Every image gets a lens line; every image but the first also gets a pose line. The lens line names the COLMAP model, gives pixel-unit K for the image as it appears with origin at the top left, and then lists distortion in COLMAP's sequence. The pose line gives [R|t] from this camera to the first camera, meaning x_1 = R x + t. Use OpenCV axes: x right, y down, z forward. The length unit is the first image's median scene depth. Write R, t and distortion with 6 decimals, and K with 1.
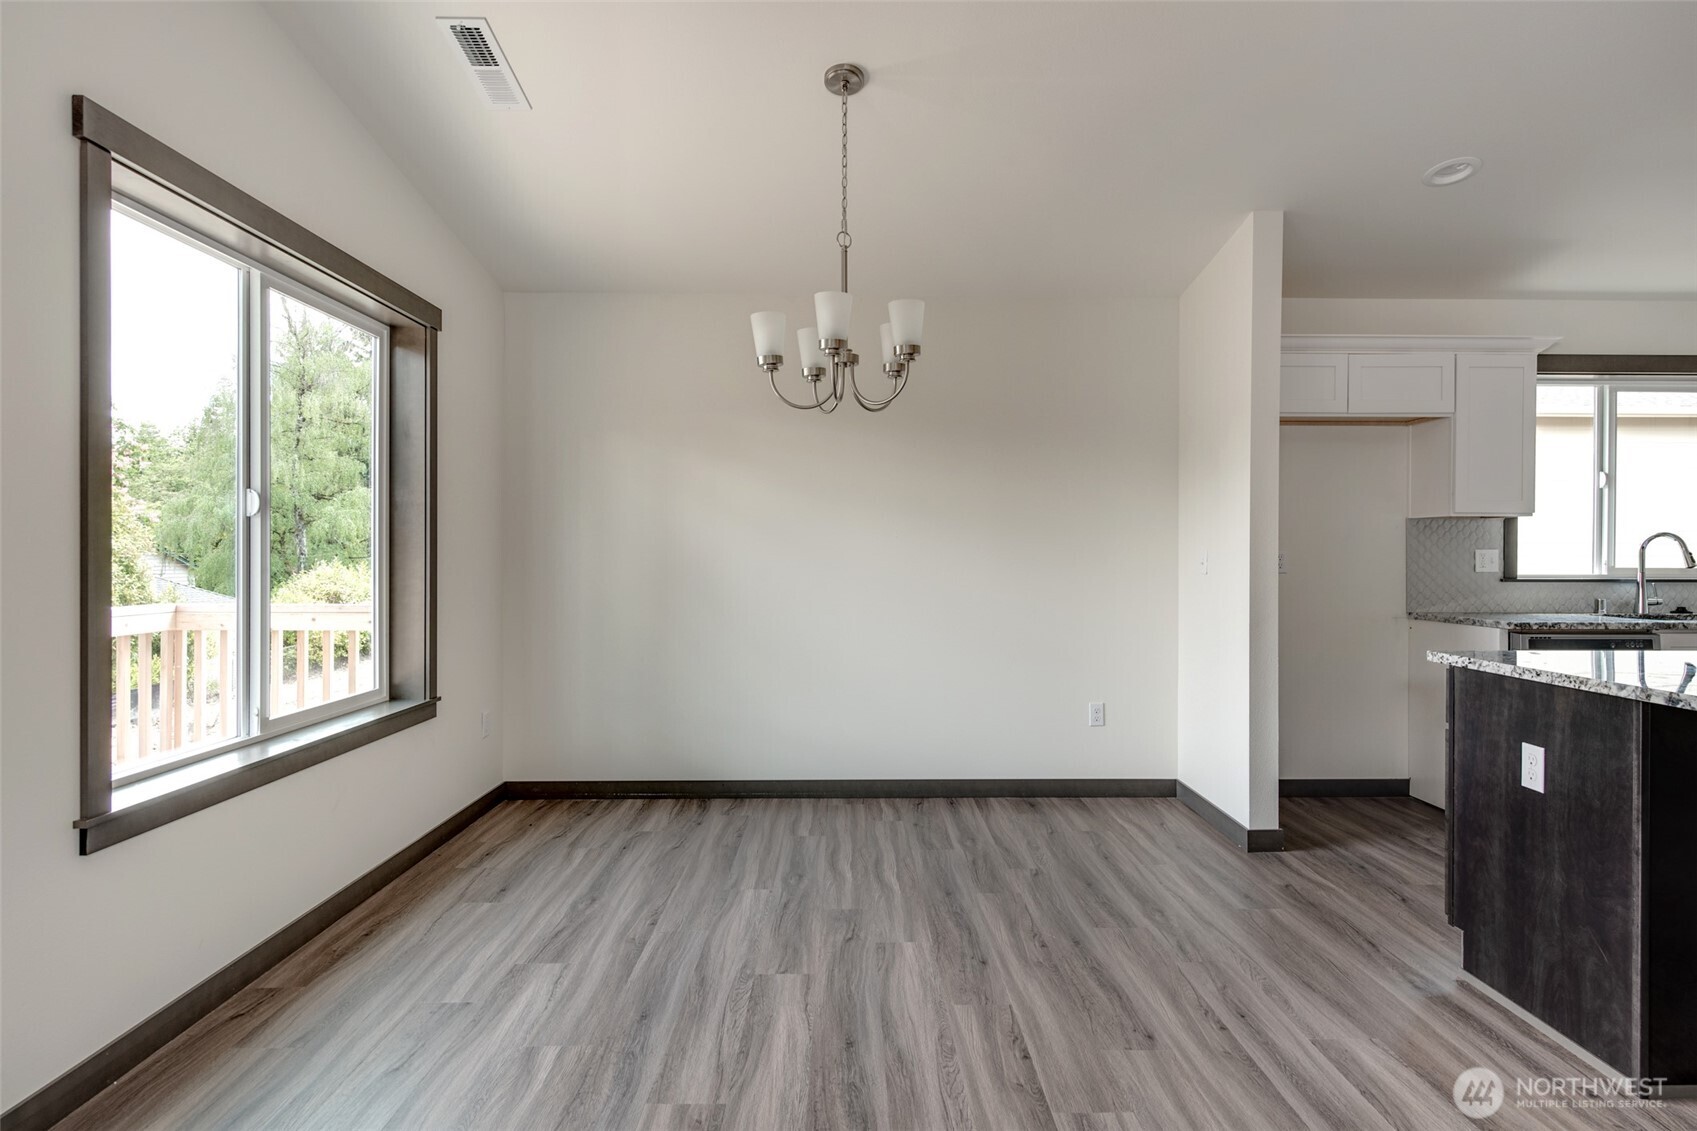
lens RADIAL K [[893.8, 0, 862.6], [0, 893.8, 560.9], [0, 0, 1]] dist [0.003360, -0.001734]
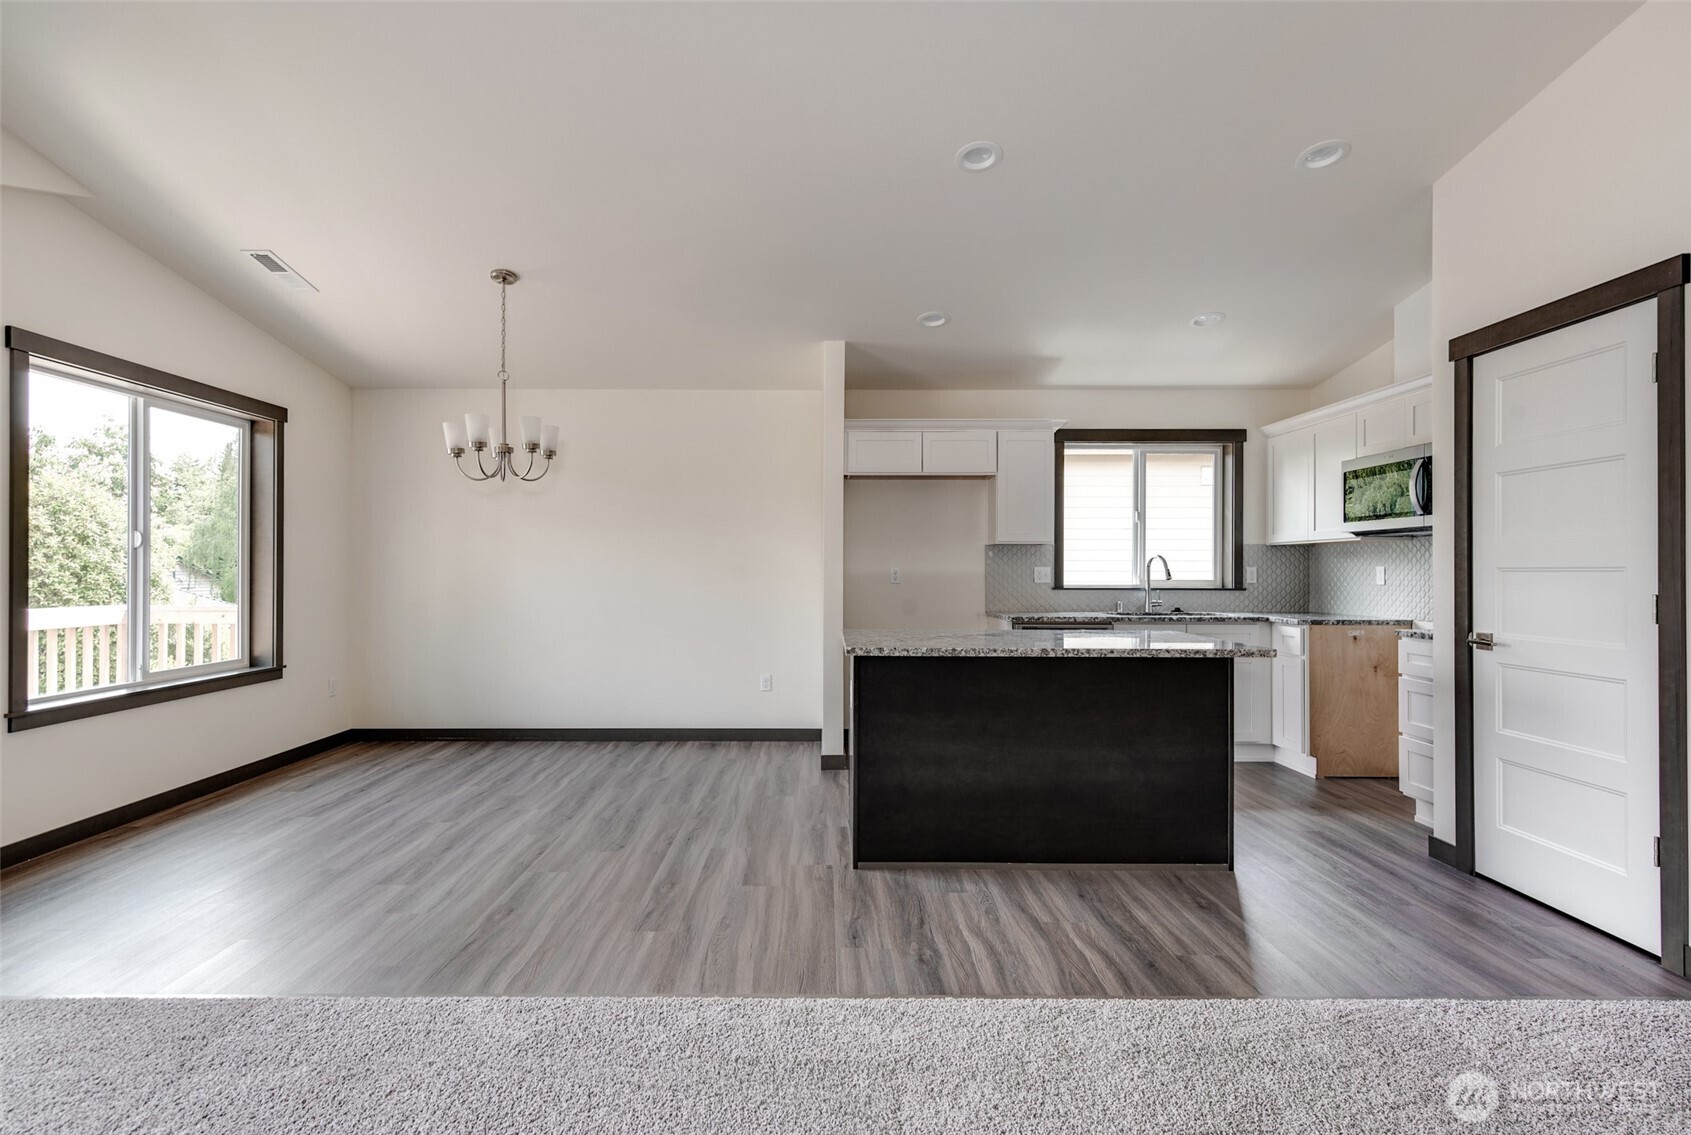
lens RADIAL K [[828.6, 0, 837.7], [0, 828.6, 571.0], [0, 0, 1]] dist [0.001559, 0.001281]
pose [[0.999883, -0.000249, -0.015269, 0.498640], [0.000149, 0.999979, -0.006543, 0.002908], [0.015271, 0.006539, 0.999862, -0.399817]]
